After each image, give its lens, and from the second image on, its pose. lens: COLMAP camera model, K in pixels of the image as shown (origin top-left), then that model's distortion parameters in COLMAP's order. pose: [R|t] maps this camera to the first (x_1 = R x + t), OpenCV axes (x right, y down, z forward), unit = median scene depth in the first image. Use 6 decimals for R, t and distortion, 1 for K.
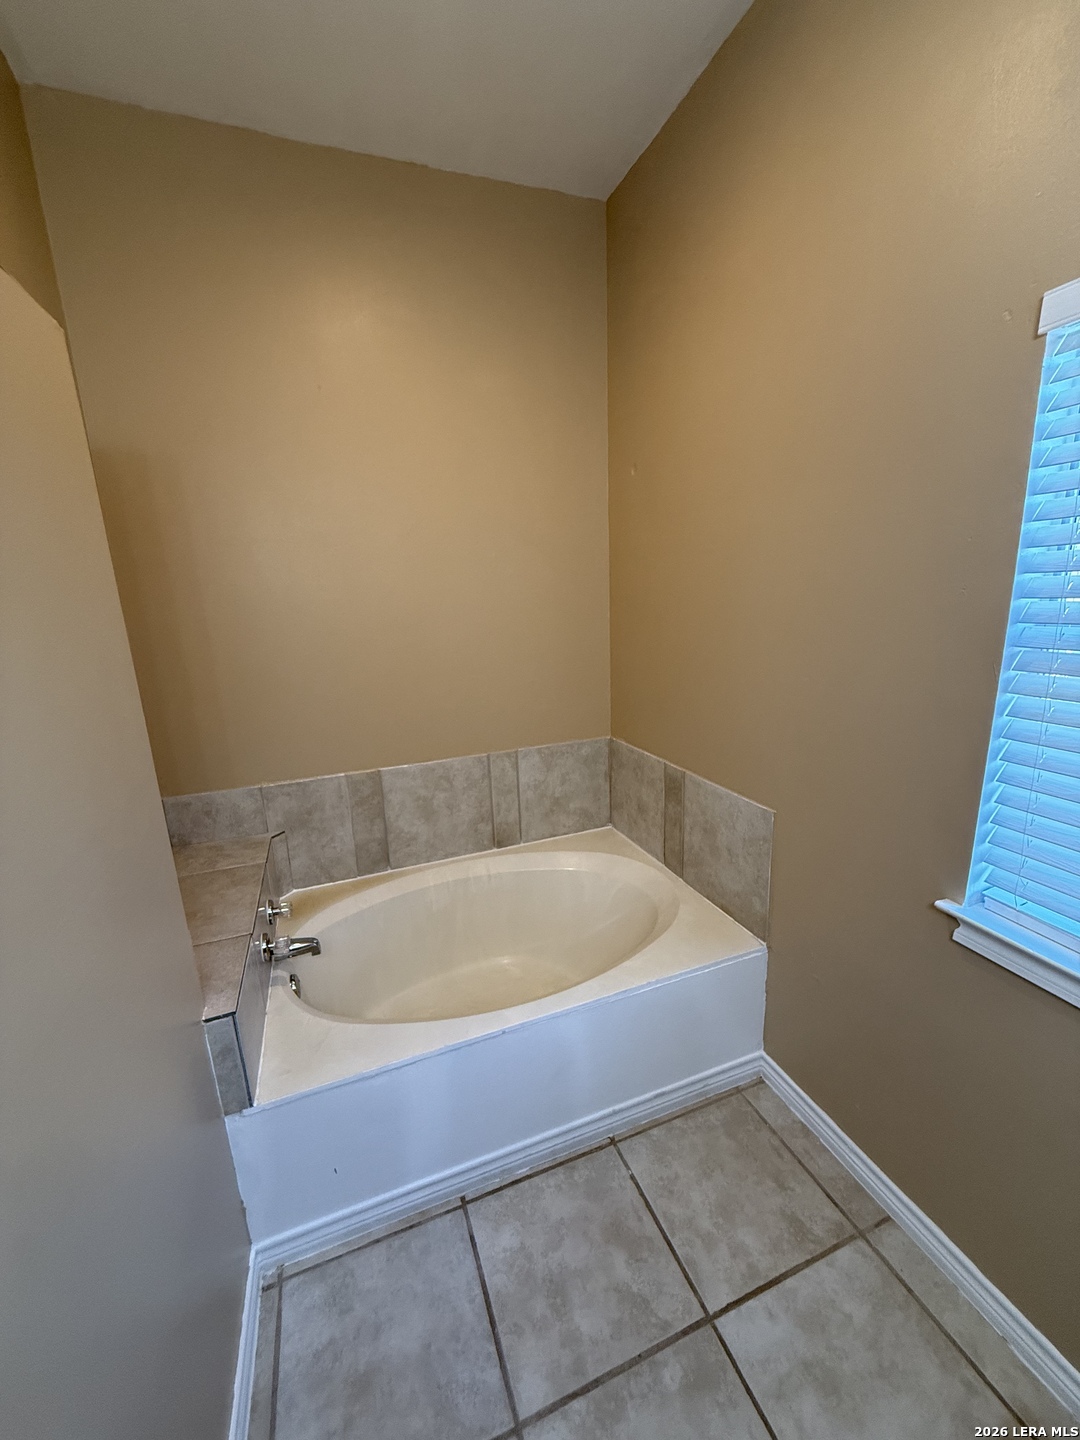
lens RADIAL K [[574.5, 0, 542.9], [0, 574.5, 718.4], [0, 0, 1]] dist [-0.001982, 0.000391]
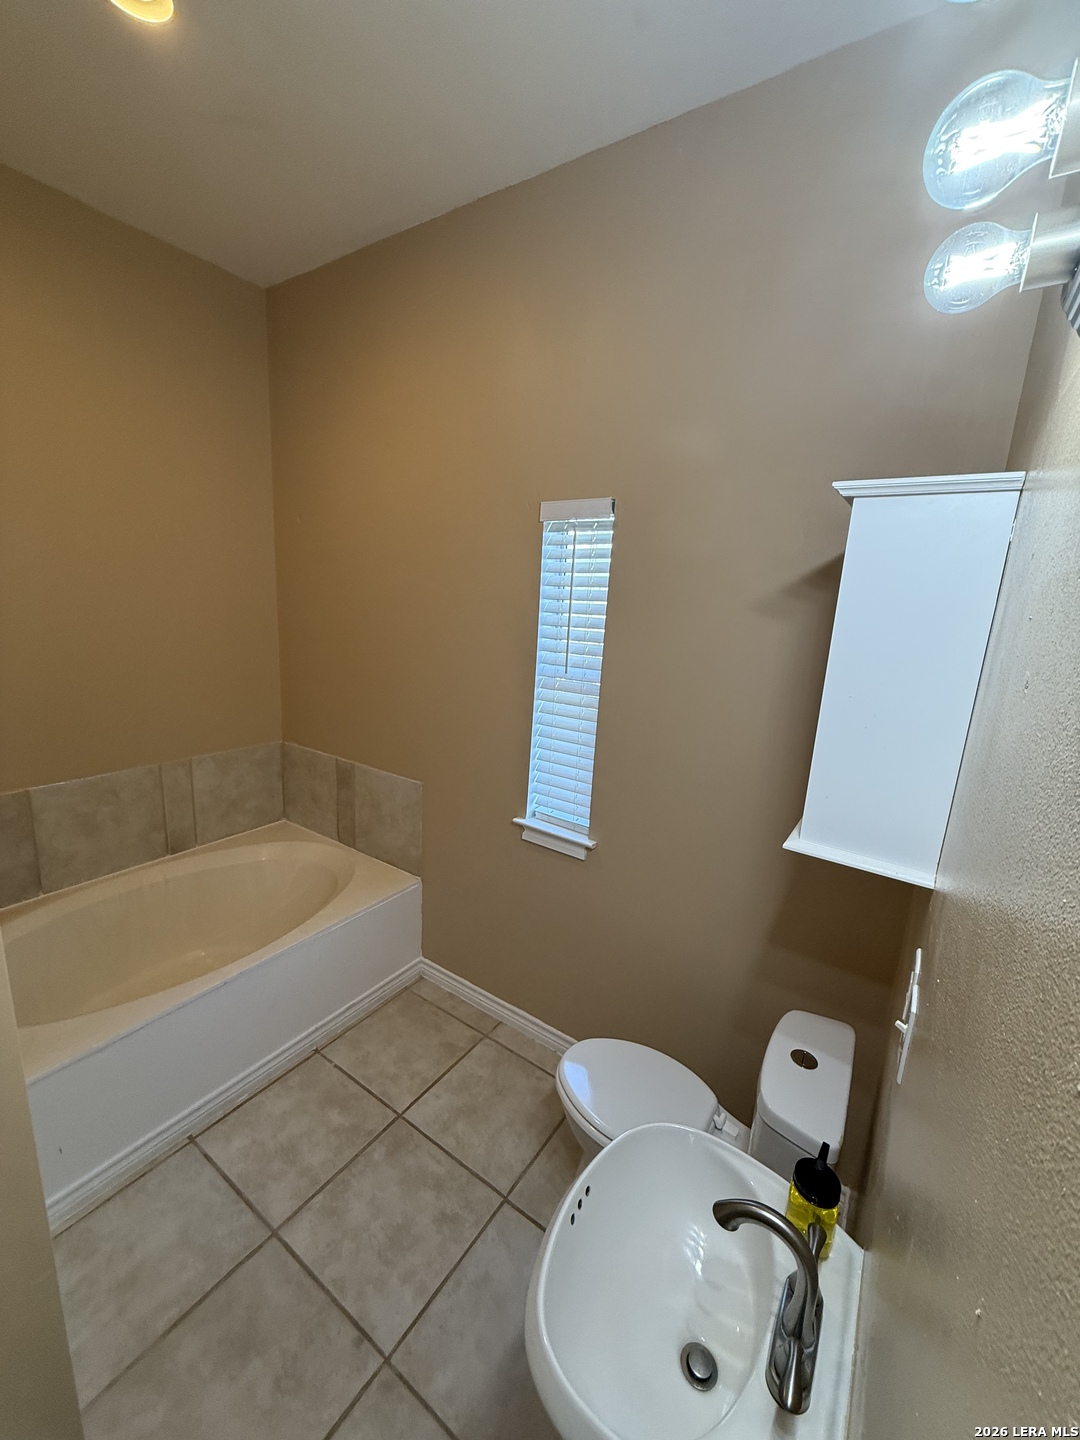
lens RADIAL K [[574.5, 0, 542.9], [0, 574.5, 718.4], [0, 0, 1]] dist [-0.001982, 0.000391]
pose [[0.815903, -0.037849, 0.576948, -0.157320], [0.042734, 0.999073, 0.005108, 0.003766], [-0.576607, 0.020488, 0.816765, -0.318514]]
